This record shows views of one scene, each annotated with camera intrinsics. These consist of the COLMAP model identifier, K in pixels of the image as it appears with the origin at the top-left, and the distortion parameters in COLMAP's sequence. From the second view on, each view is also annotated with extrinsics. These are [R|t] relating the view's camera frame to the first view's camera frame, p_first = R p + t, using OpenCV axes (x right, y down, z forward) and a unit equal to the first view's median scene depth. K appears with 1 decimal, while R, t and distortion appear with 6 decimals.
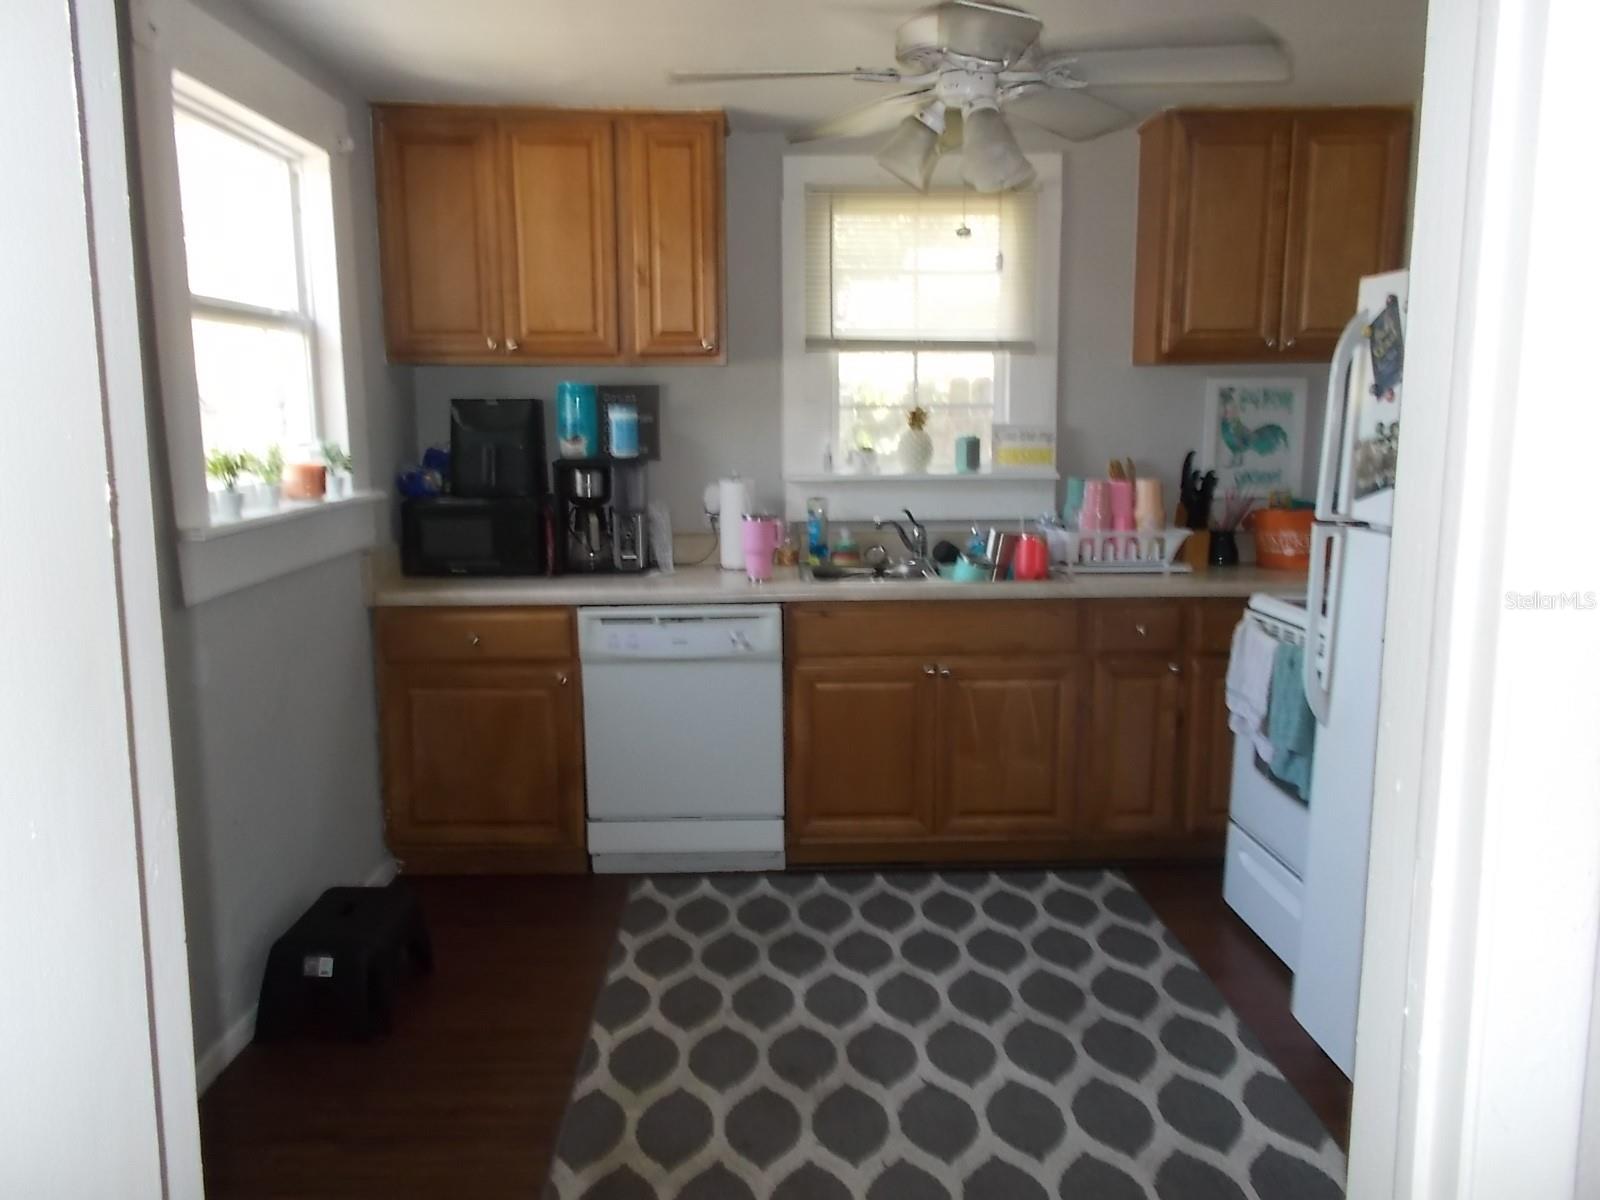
lens RADIAL K [[1240.2, 0, 791.6], [0, 1240.2, 600.1], [0, 0, 1]] dist [0.011039, -0.010005]
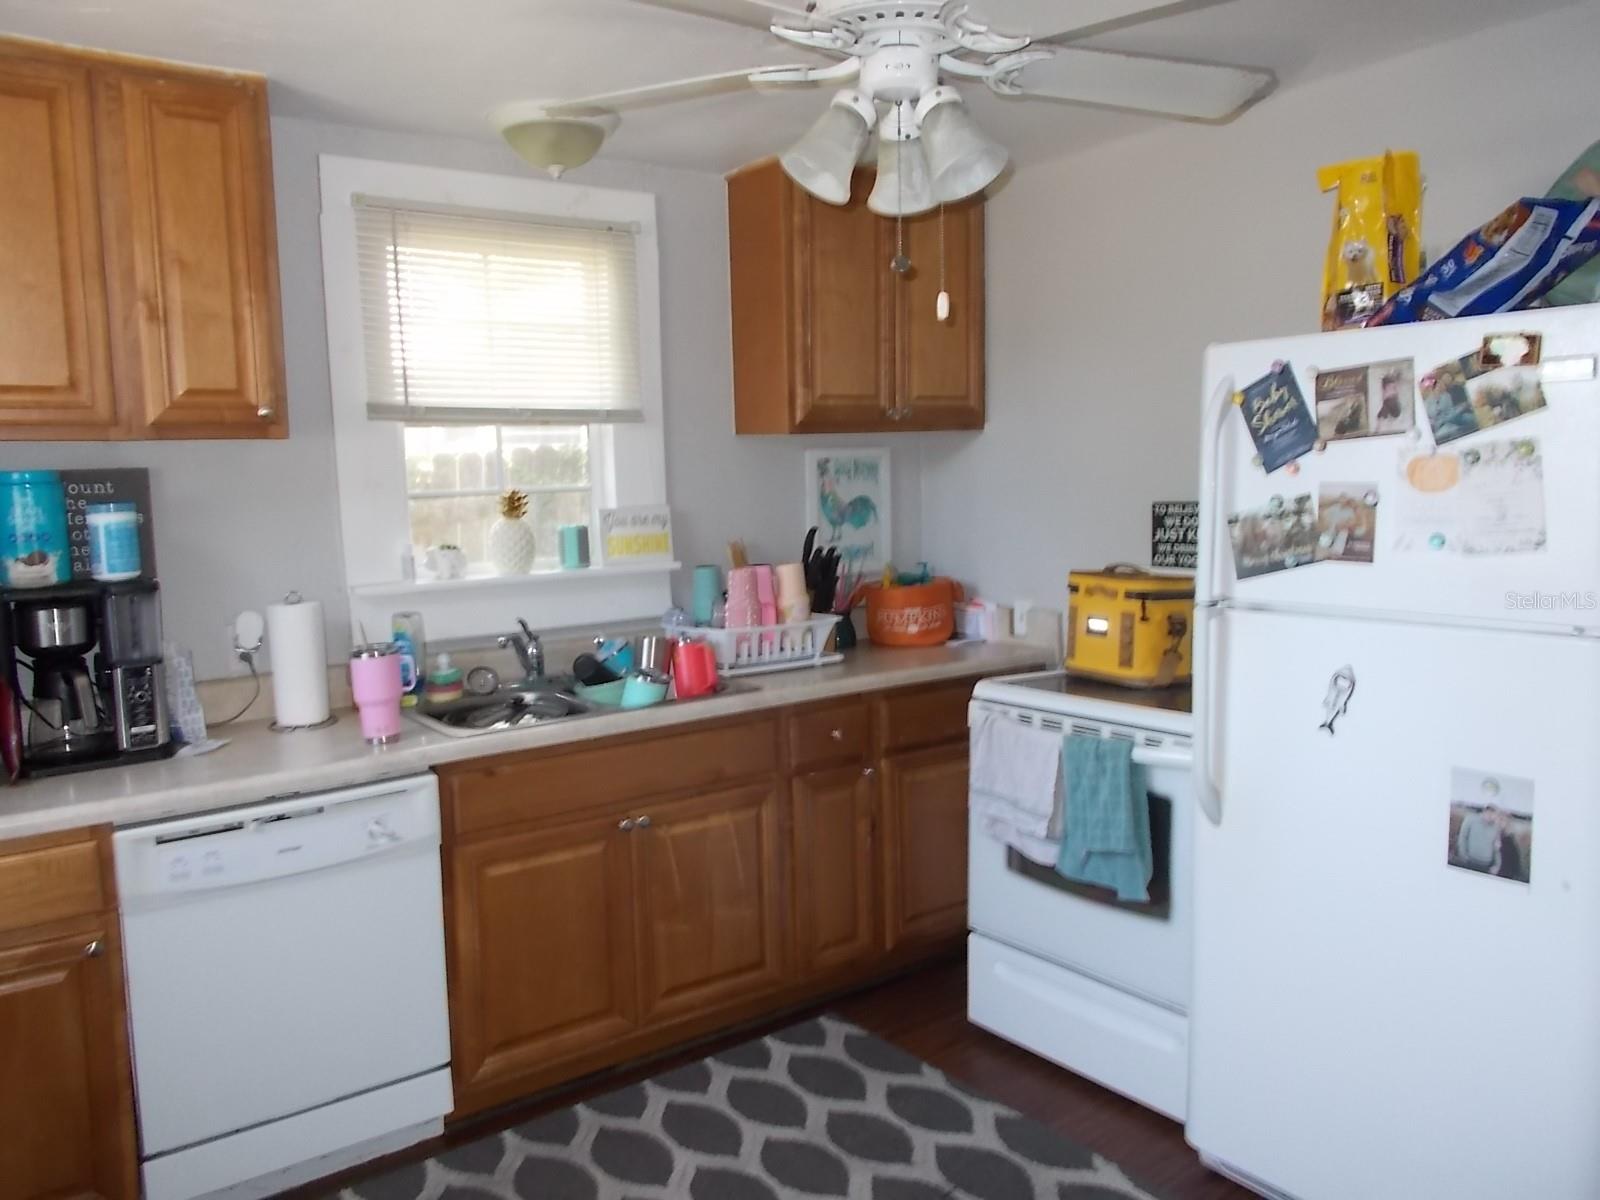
lens RADIAL K [[1240.2, 0, 802.5], [0, 1240.2, 606.8], [0, 0, 1]] dist [0.011039, -0.010005]
pose [[0.828044, -0.084895, 0.554199, -0.210232], [0.115073, 0.993160, -0.019796, -0.049332], [-0.548727, 0.080165, 0.832149, 0.268805]]
